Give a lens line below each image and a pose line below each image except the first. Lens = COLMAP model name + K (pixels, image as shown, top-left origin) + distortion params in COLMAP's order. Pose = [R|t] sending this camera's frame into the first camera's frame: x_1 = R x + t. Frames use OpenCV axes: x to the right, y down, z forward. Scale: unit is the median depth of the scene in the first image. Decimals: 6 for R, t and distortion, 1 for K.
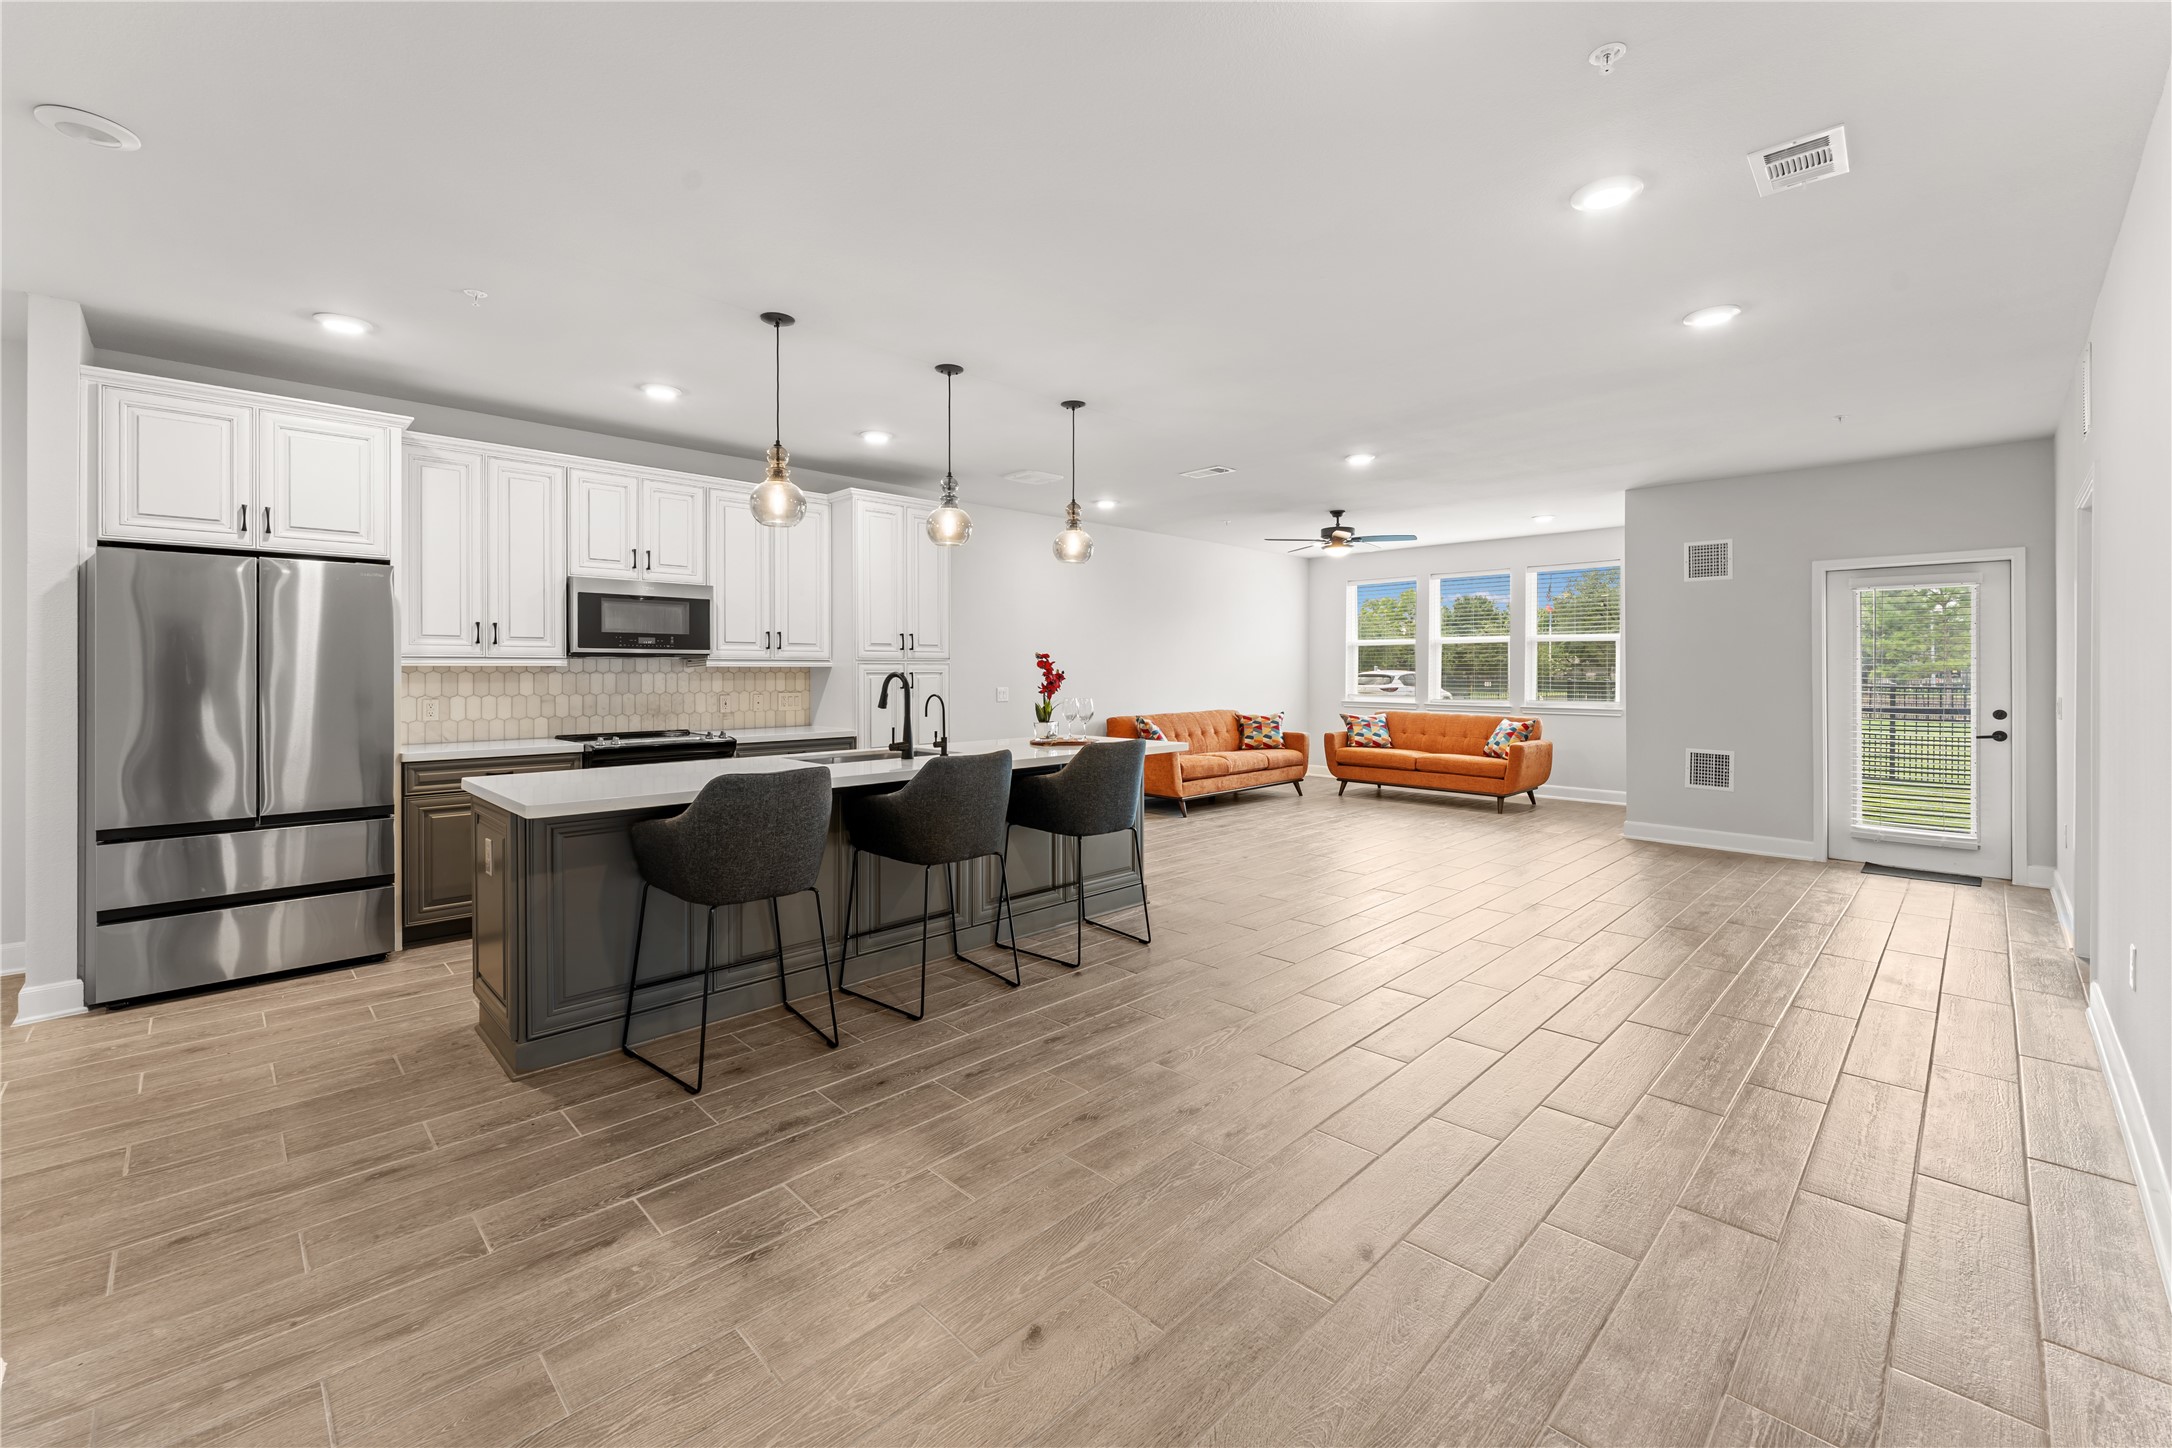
lens RADIAL K [[889.0, 0, 1081.8], [0, 889.0, 672.6], [0, 0, 1]] dist [0.000183, -0.000258]
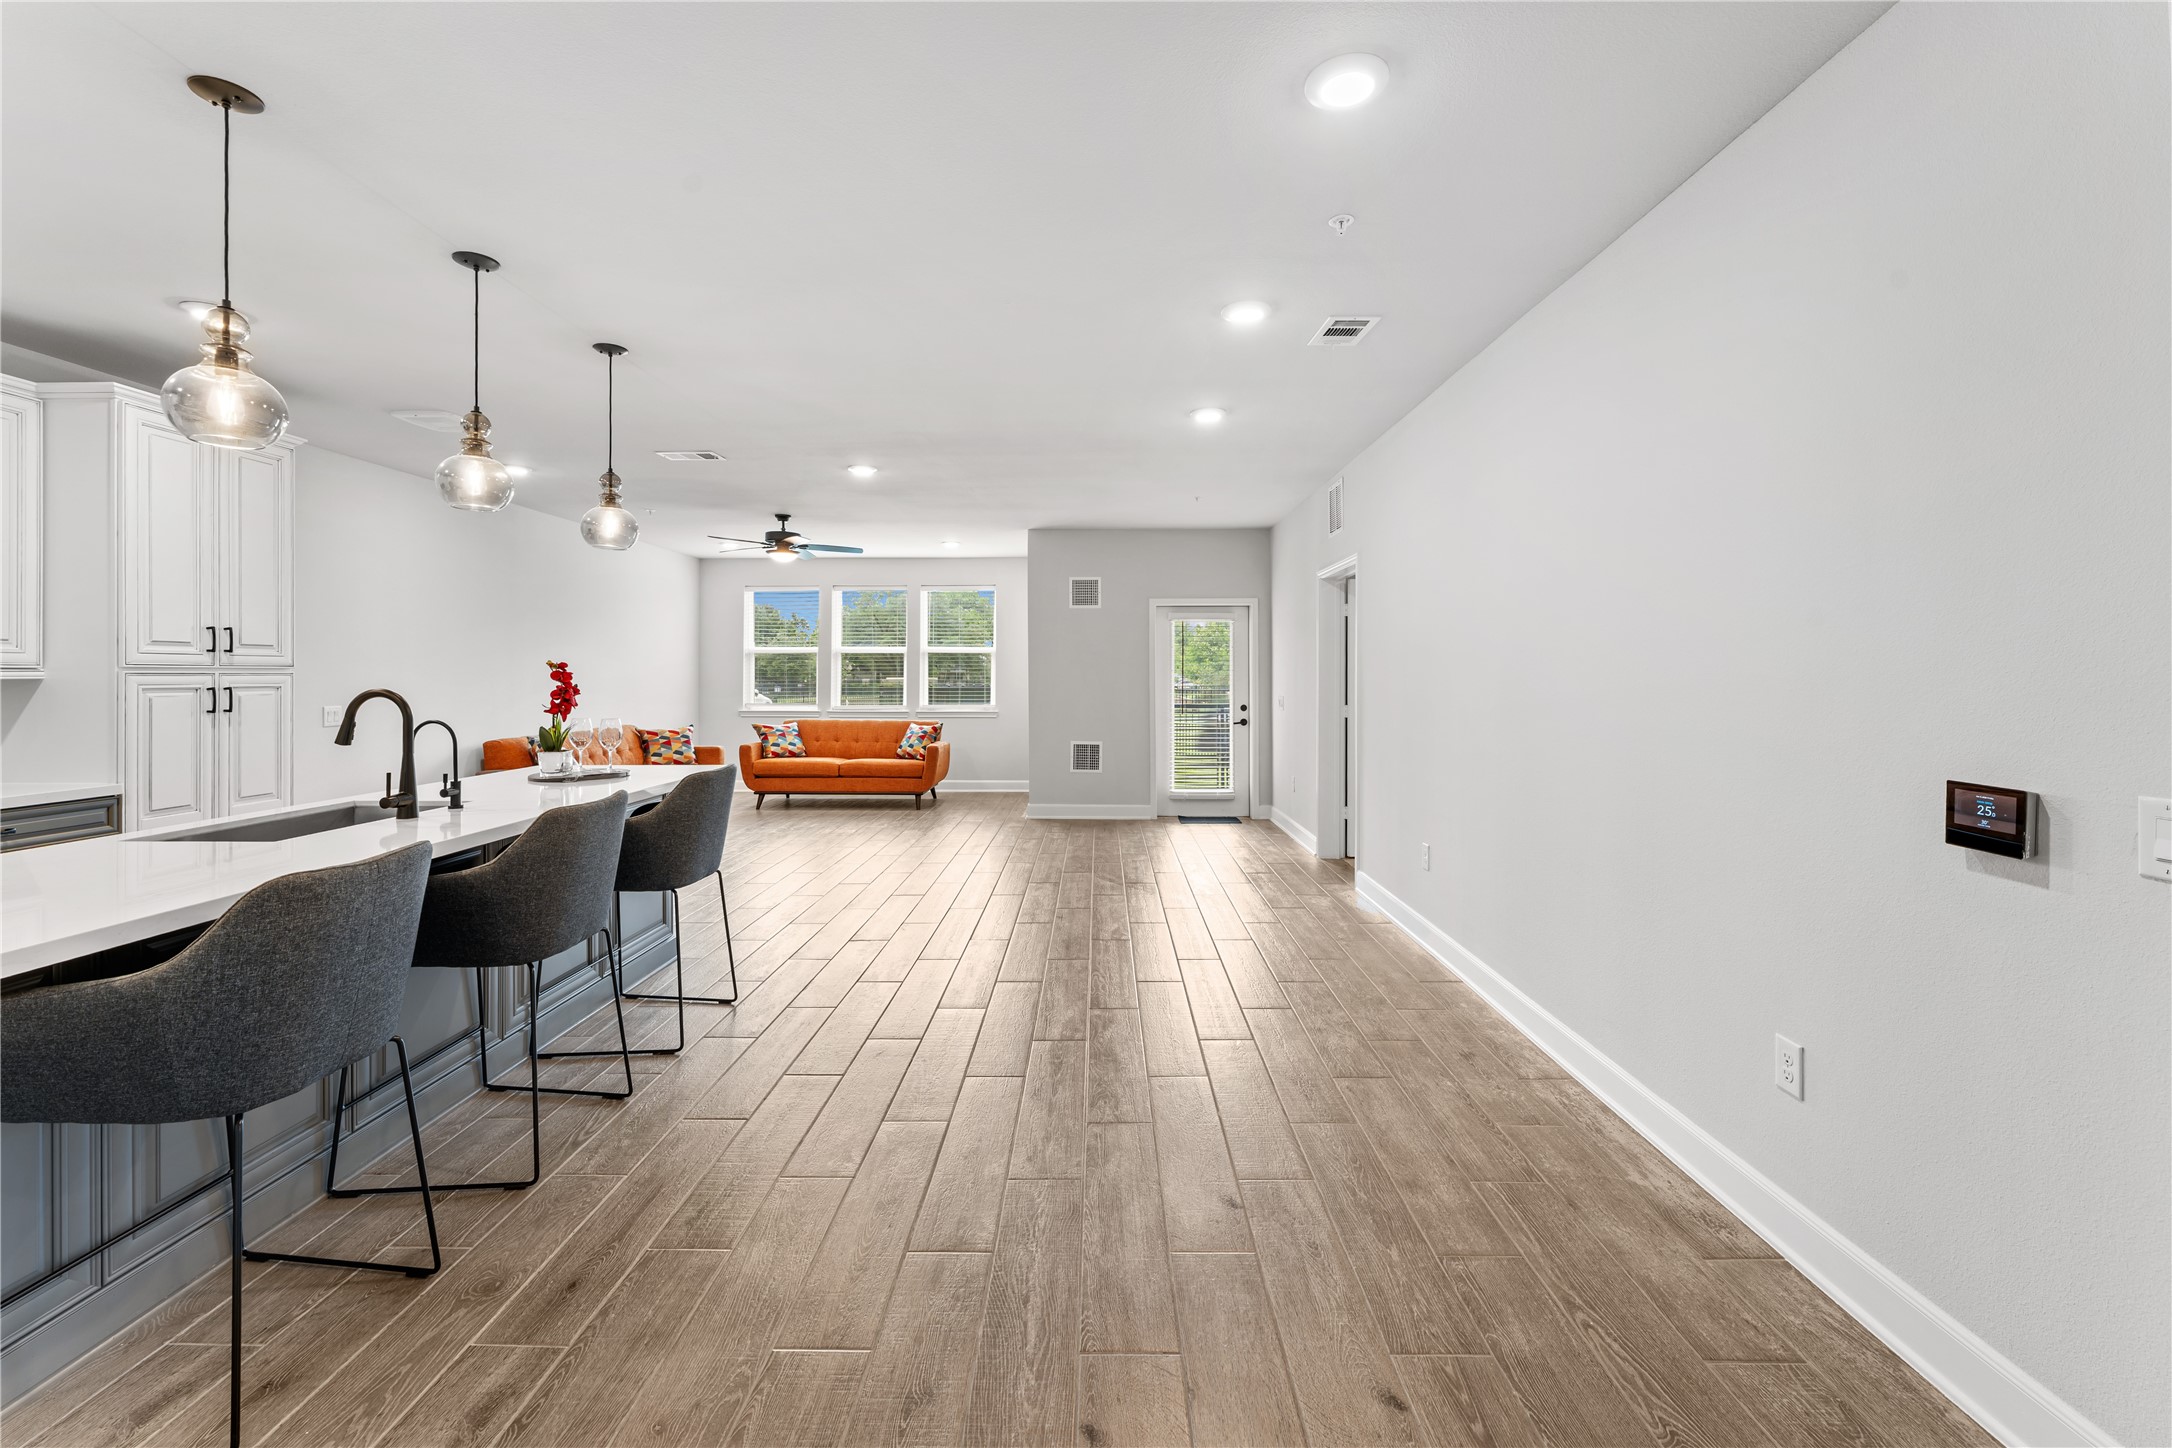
lens RADIAL K [[889.0, 0, 1081.8], [0, 889.0, 672.6], [0, 0, 1]] dist [0.000183, -0.000258]
pose [[0.715145, 0.000802, 0.698975, -0.228991], [0.003746, 0.999981, -0.004979, -0.006088], [-0.698966, 0.006179, 0.715128, 0.120517]]
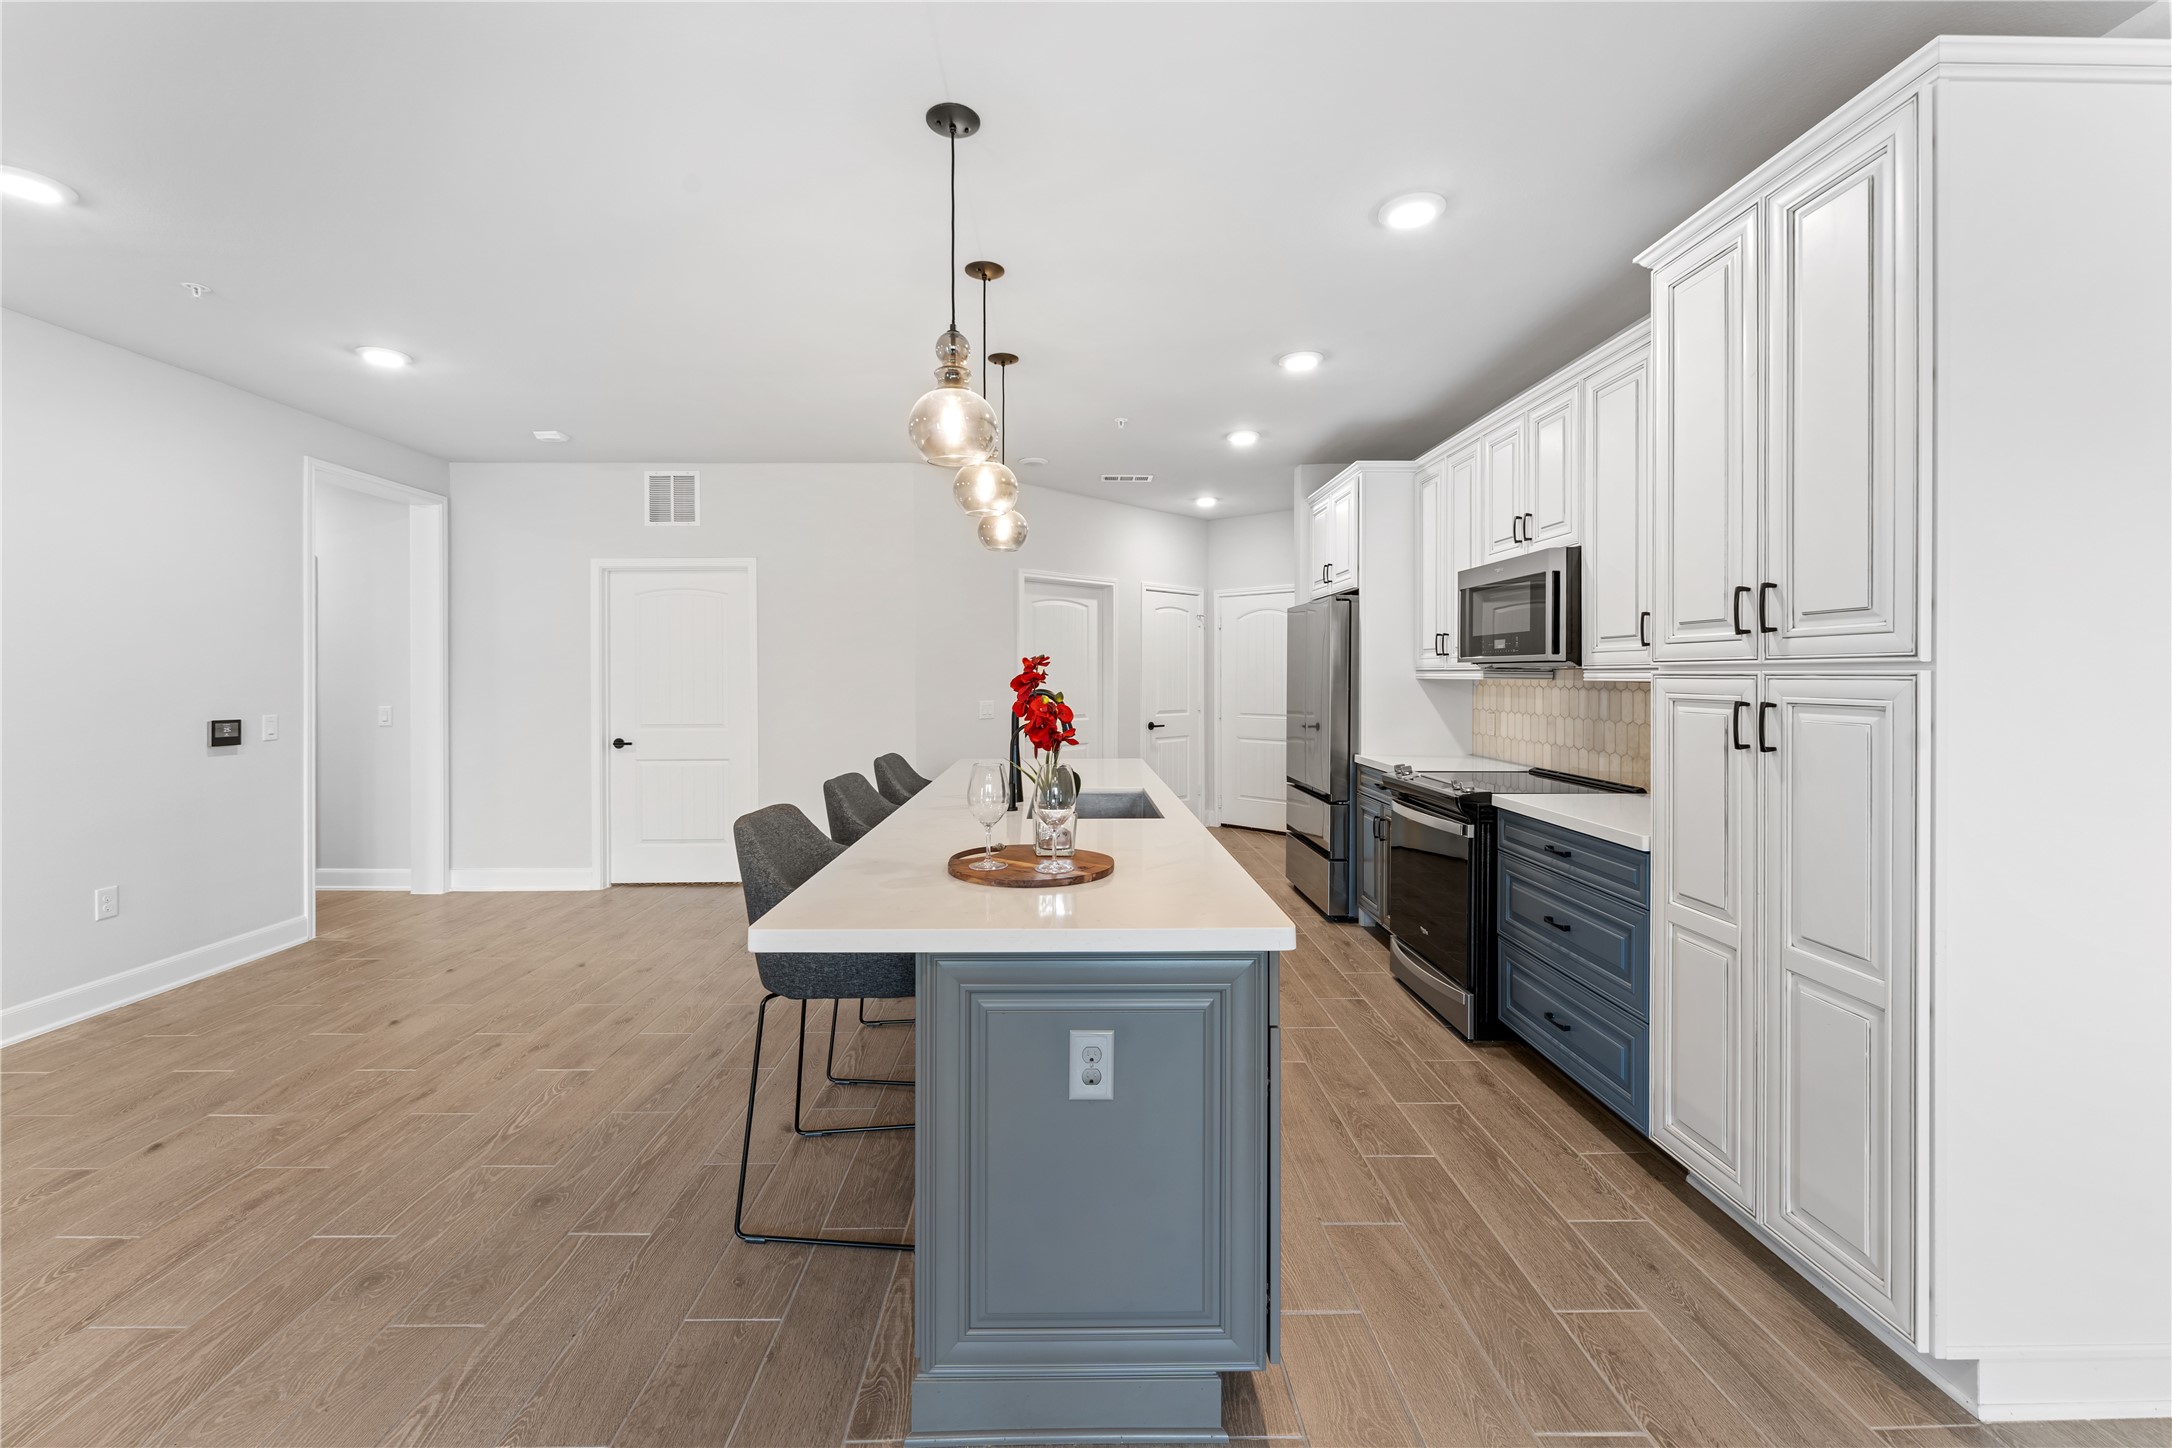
lens RADIAL K [[887.9, 0, 1084.7], [0, 887.9, 682.9], [0, 0, 1]] dist [0.000268, -0.000203]
pose [[-0.687050, 0.006801, -0.726578, 0.244759], [-0.002838, 0.999923, 0.012044, -0.012000], [0.726605, 0.010337, -0.686978, 1.191674]]
